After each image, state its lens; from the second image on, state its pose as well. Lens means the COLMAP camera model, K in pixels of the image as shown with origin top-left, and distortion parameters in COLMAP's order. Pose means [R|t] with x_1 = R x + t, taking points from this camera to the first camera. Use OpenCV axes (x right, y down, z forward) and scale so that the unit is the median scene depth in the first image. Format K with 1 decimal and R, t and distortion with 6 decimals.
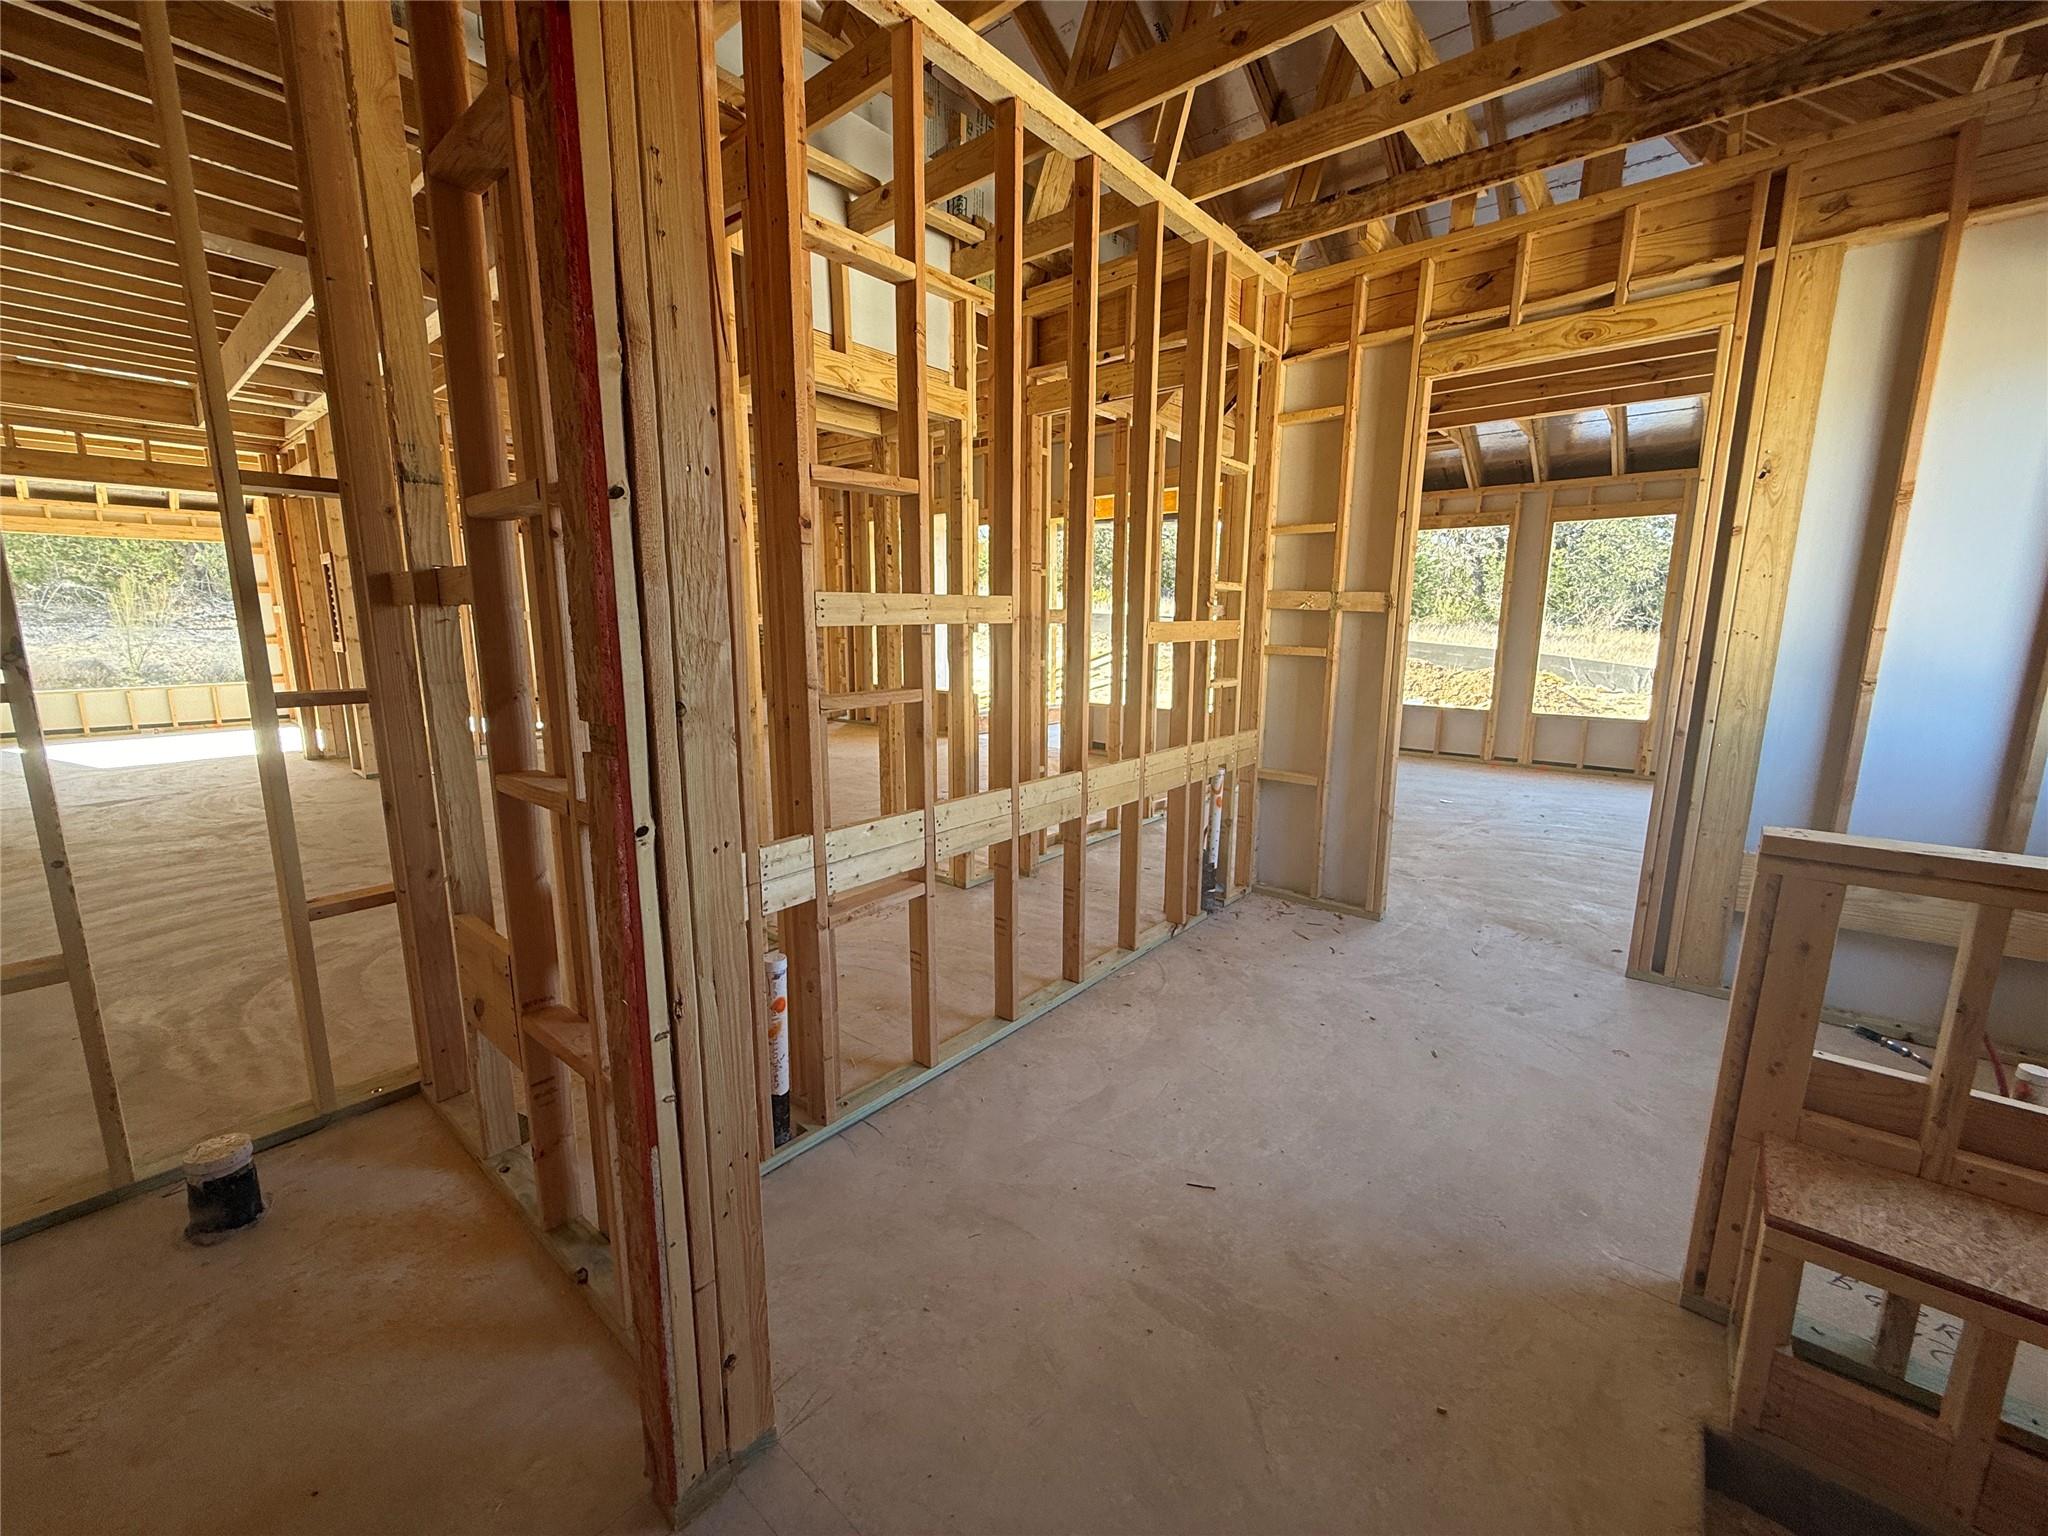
lens RADIAL K [[816.5, 0, 1017.2], [0, 816.5, 764.1], [0, 0, 1]] dist [0.001104, 0.000500]
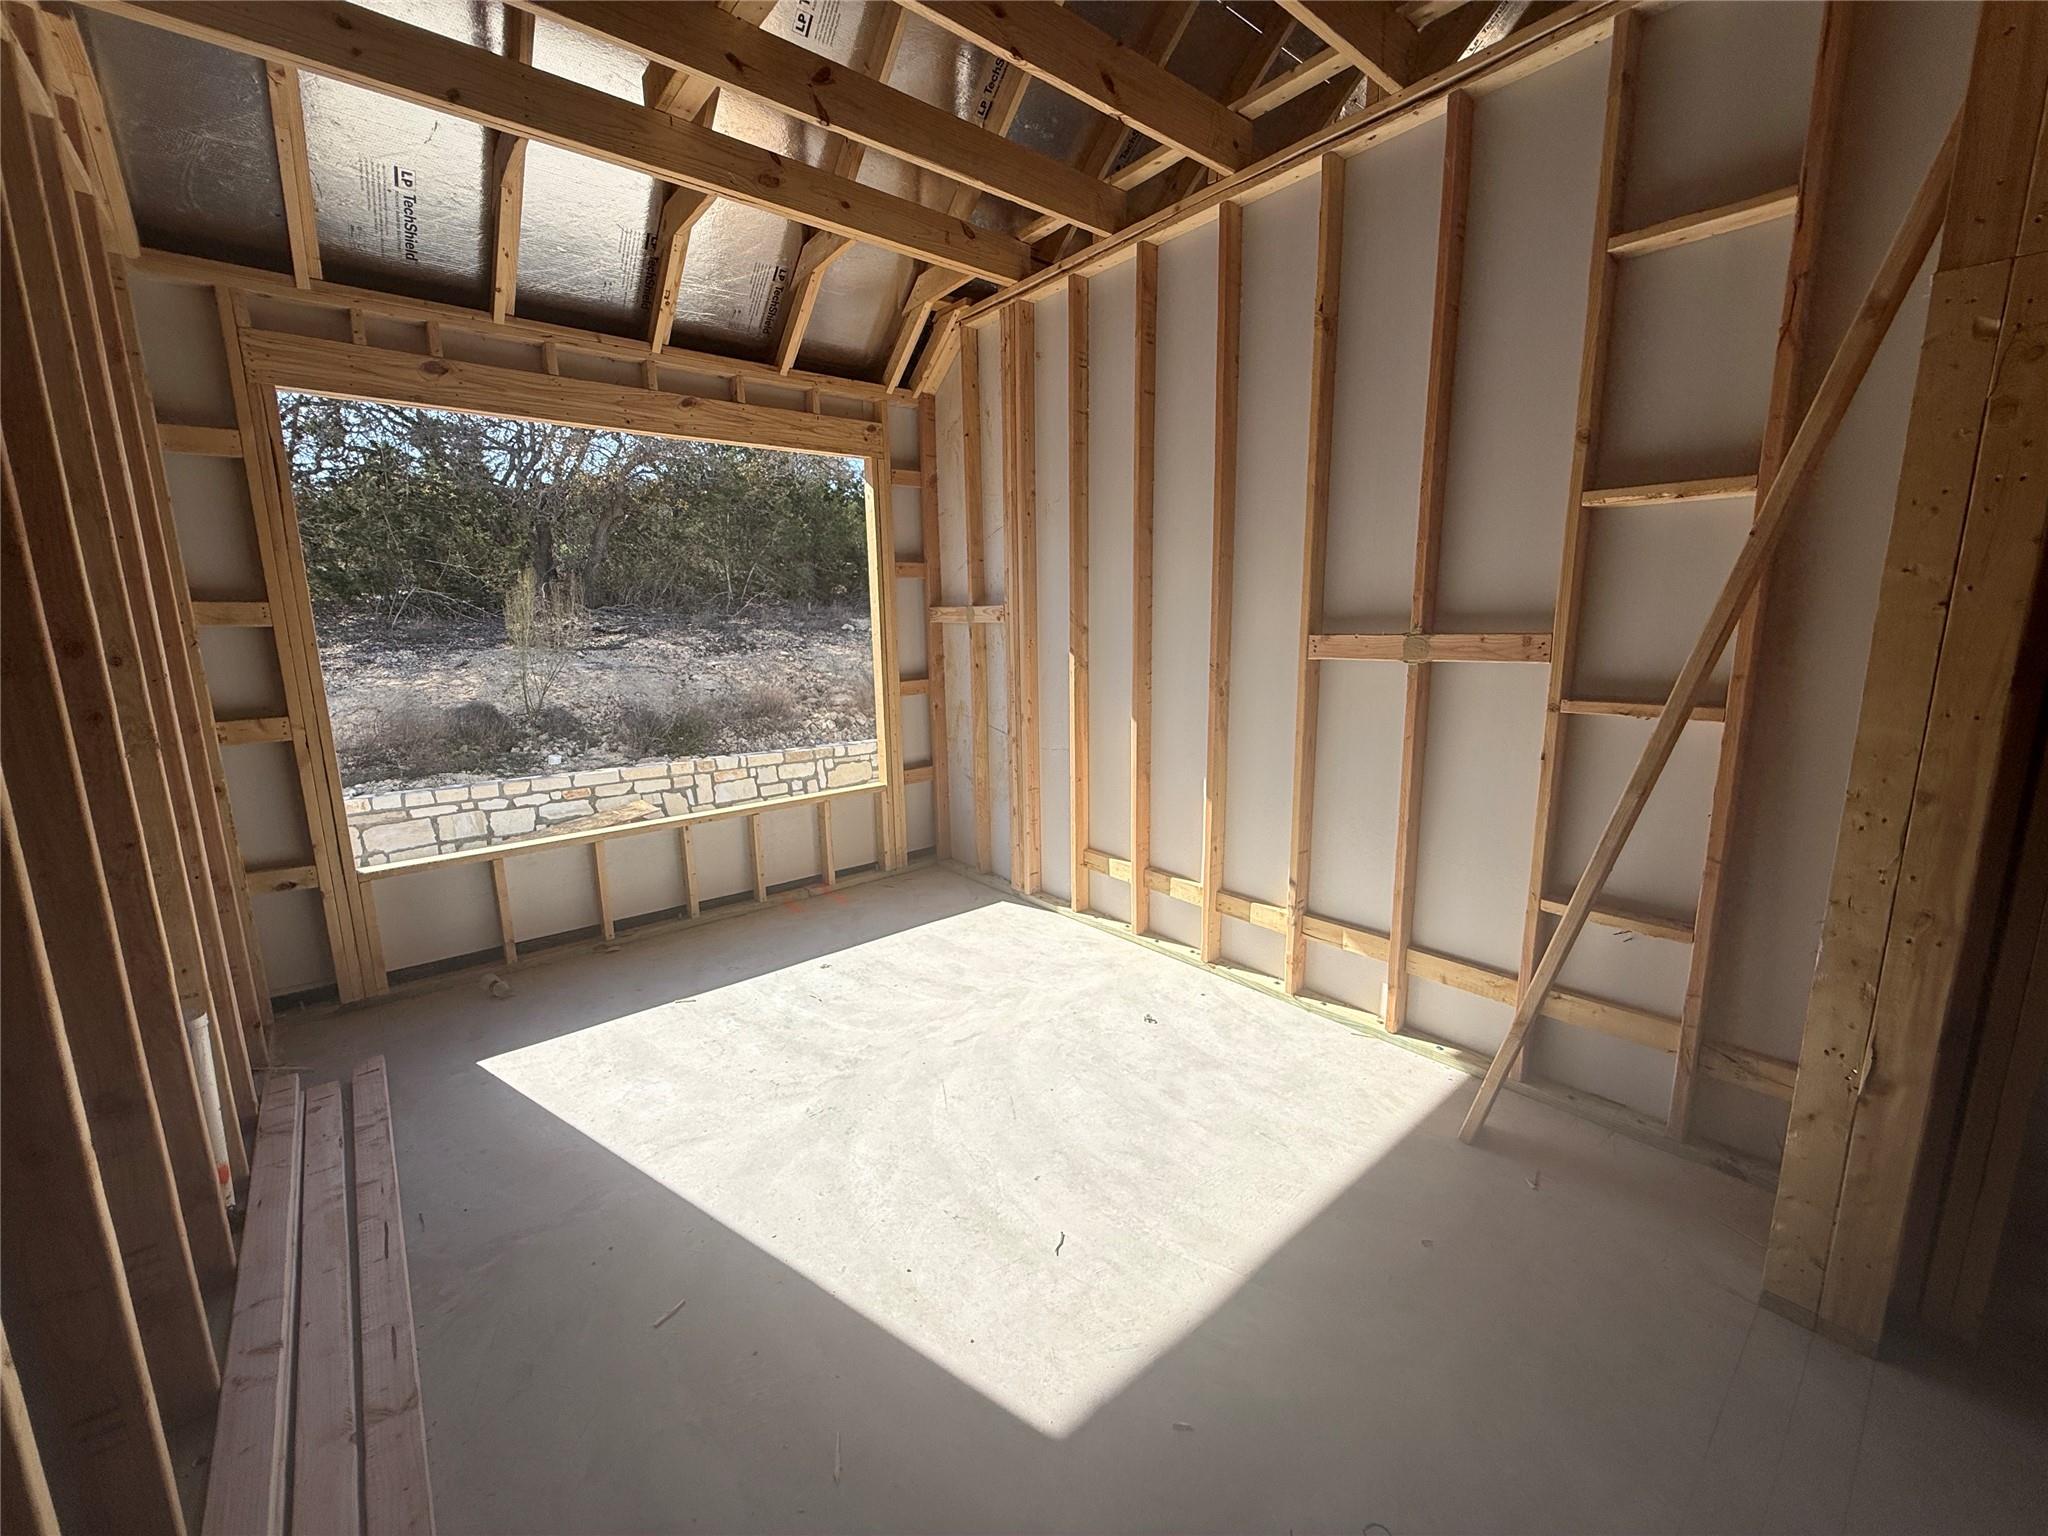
lens RADIAL K [[816.5, 0, 1017.2], [0, 816.5, 764.1], [0, 0, 1]] dist [0.001104, 0.000500]
pose [[0.984999, 0.008599, -0.172344, -0.842632], [-0.008187, 0.999962, 0.003101, -0.119418], [0.172364, -0.001643, 0.985032, 0.621414]]
